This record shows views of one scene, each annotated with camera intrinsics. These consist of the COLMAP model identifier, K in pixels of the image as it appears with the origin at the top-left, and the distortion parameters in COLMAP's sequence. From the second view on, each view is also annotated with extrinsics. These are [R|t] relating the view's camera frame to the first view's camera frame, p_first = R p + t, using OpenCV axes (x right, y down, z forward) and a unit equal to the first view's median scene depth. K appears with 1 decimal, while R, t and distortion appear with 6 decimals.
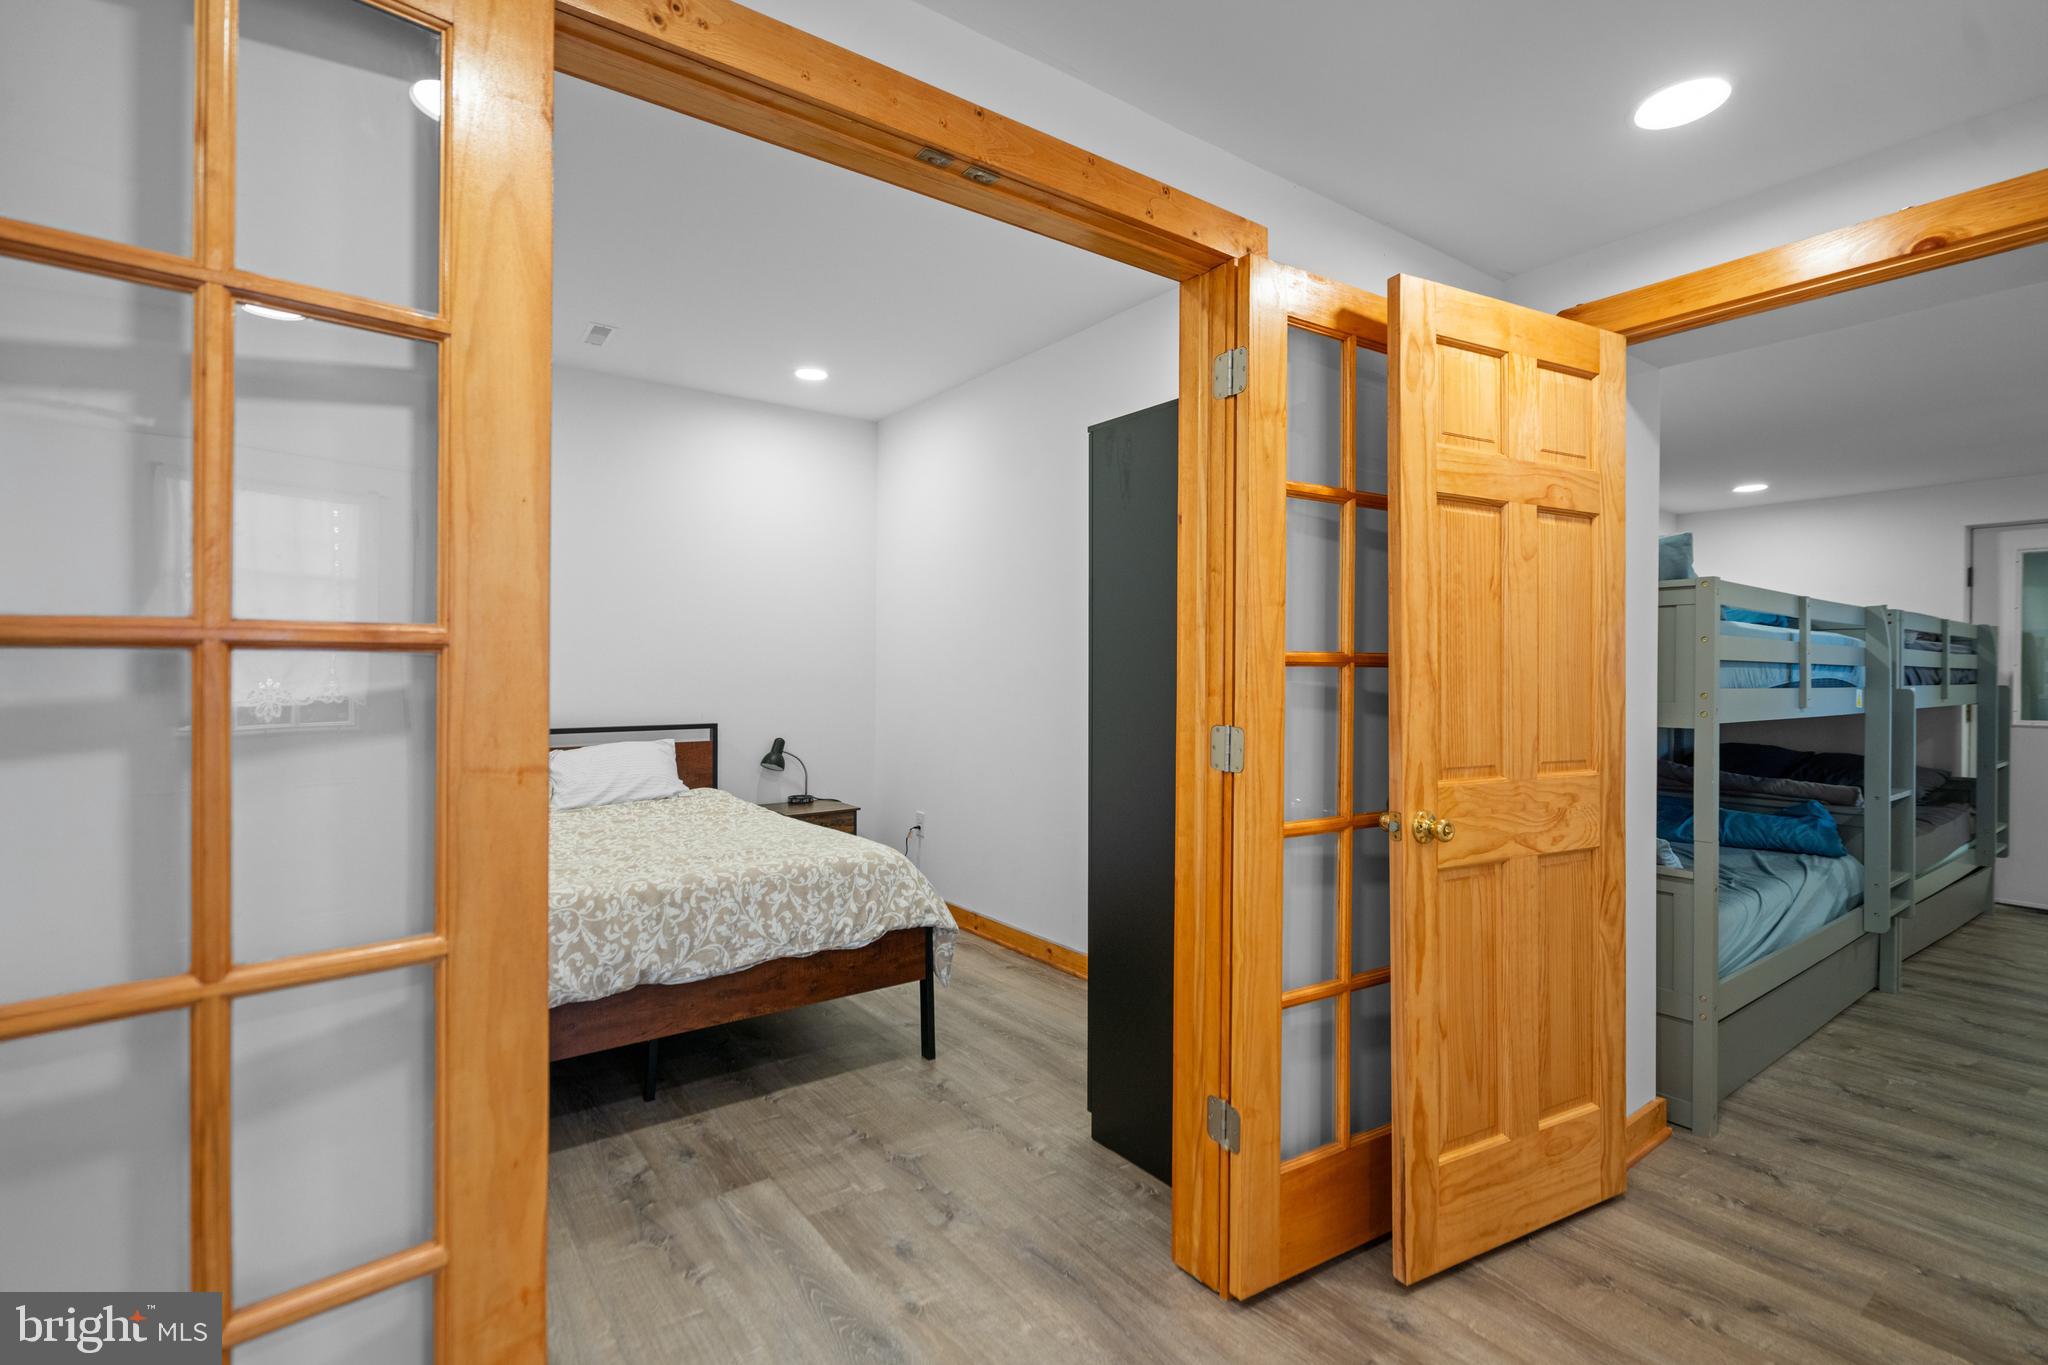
lens RADIAL K [[920.5, 0, 1018.2], [0, 920.5, 680.1], [0, 0, 1]] dist [-0.002129, 0.000245]
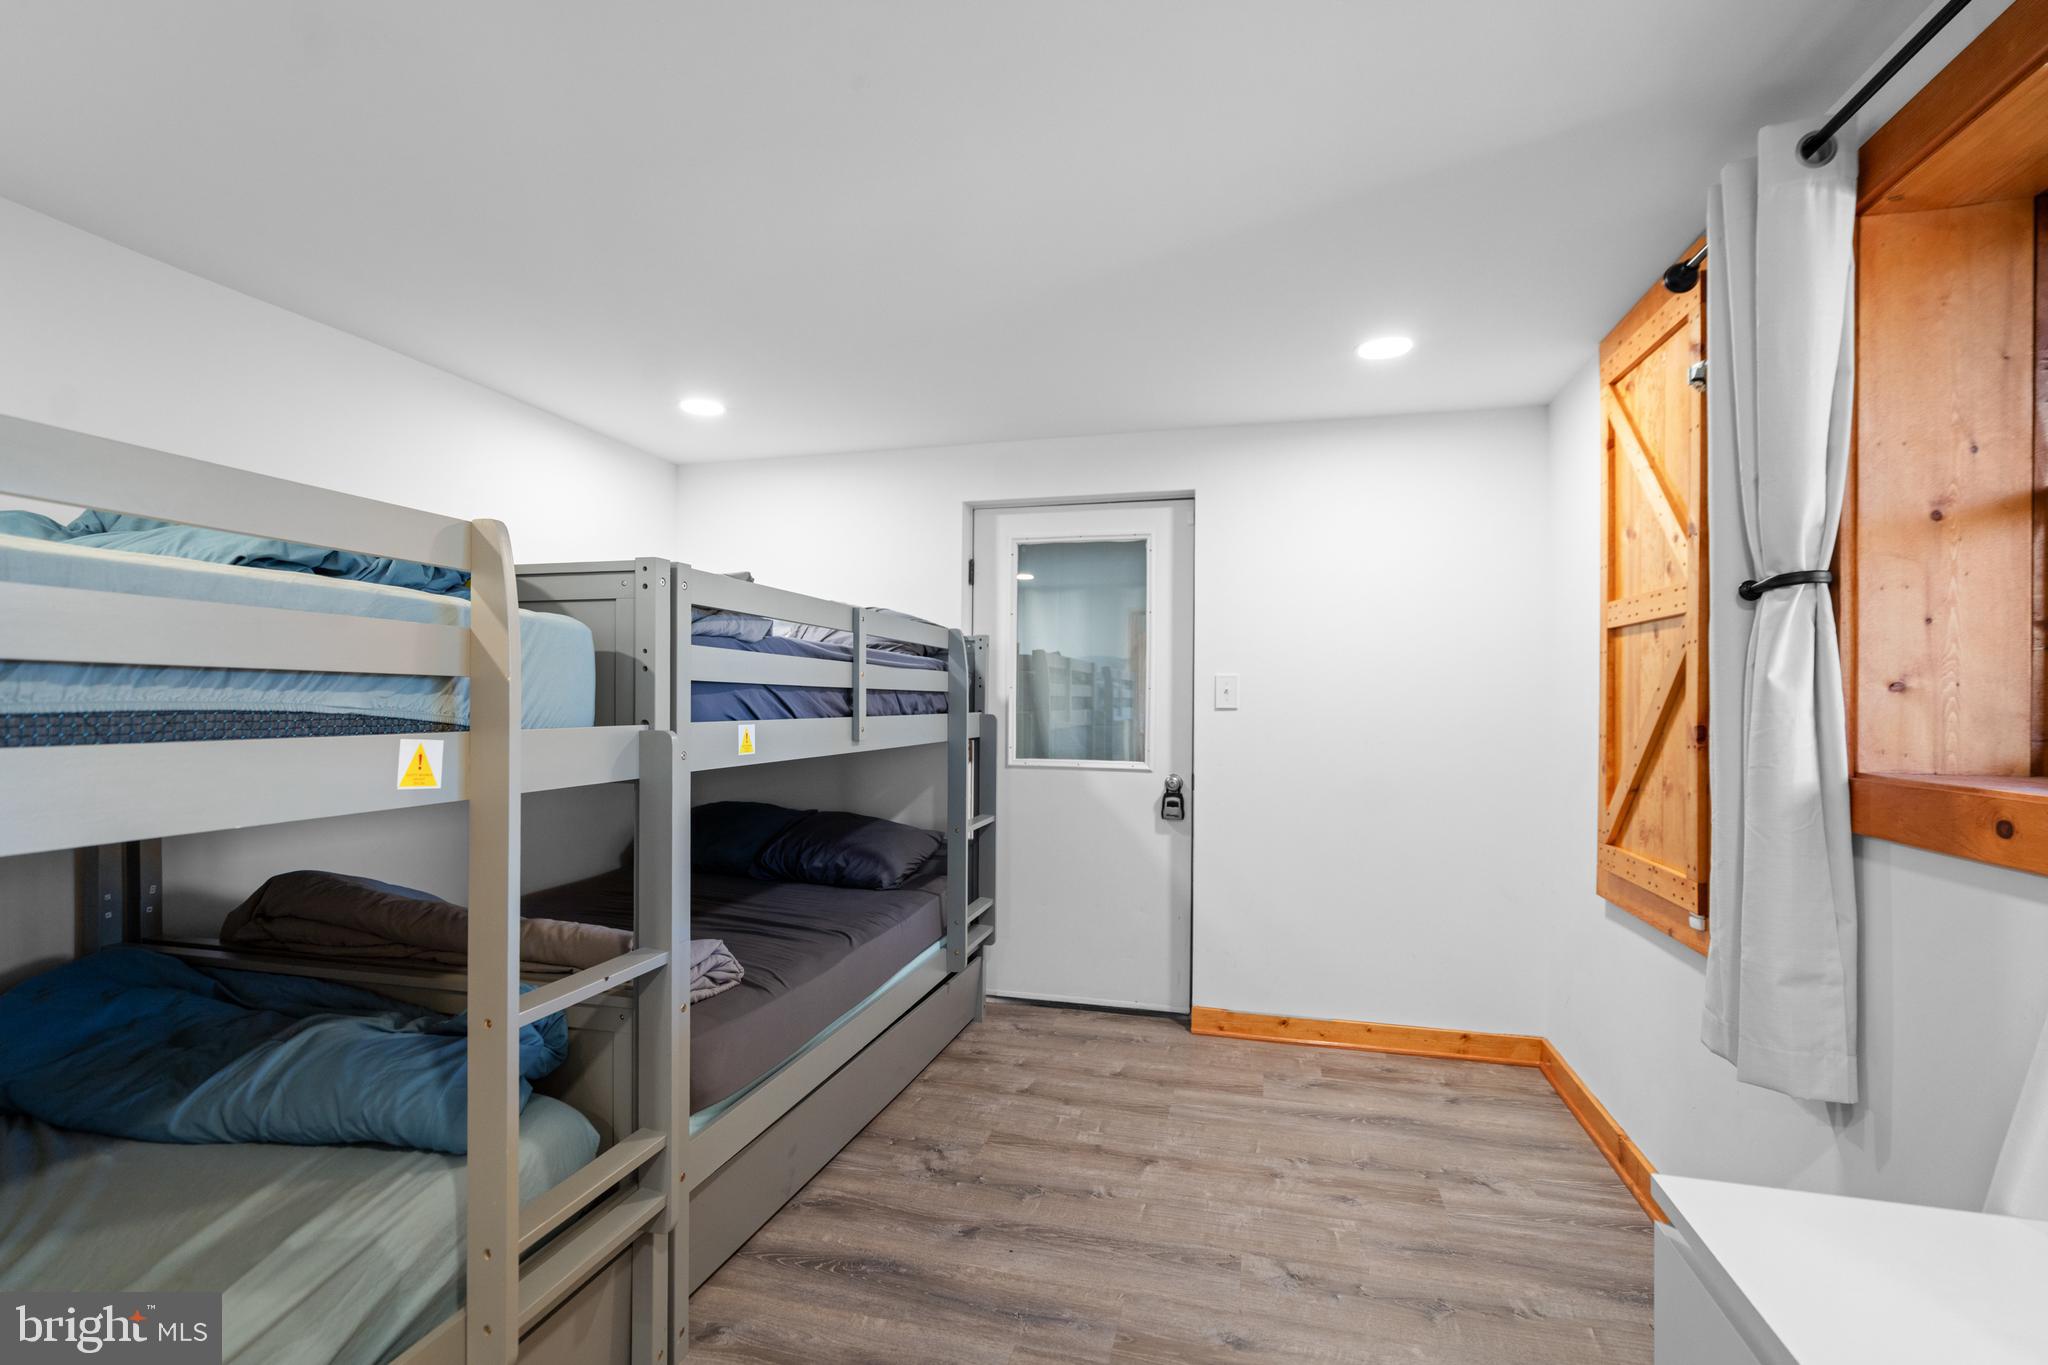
lens RADIAL K [[932.0, 0, 1017.1], [0, 932.0, 697.3], [0, 0, 1]] dist [-0.000794, 0.000409]
pose [[0.786441, 0.001251, 0.617664, 0.608999], [0.002415, 0.999984, -0.005100, -0.004089], [-0.617660, 0.005502, 0.786426, 0.382897]]
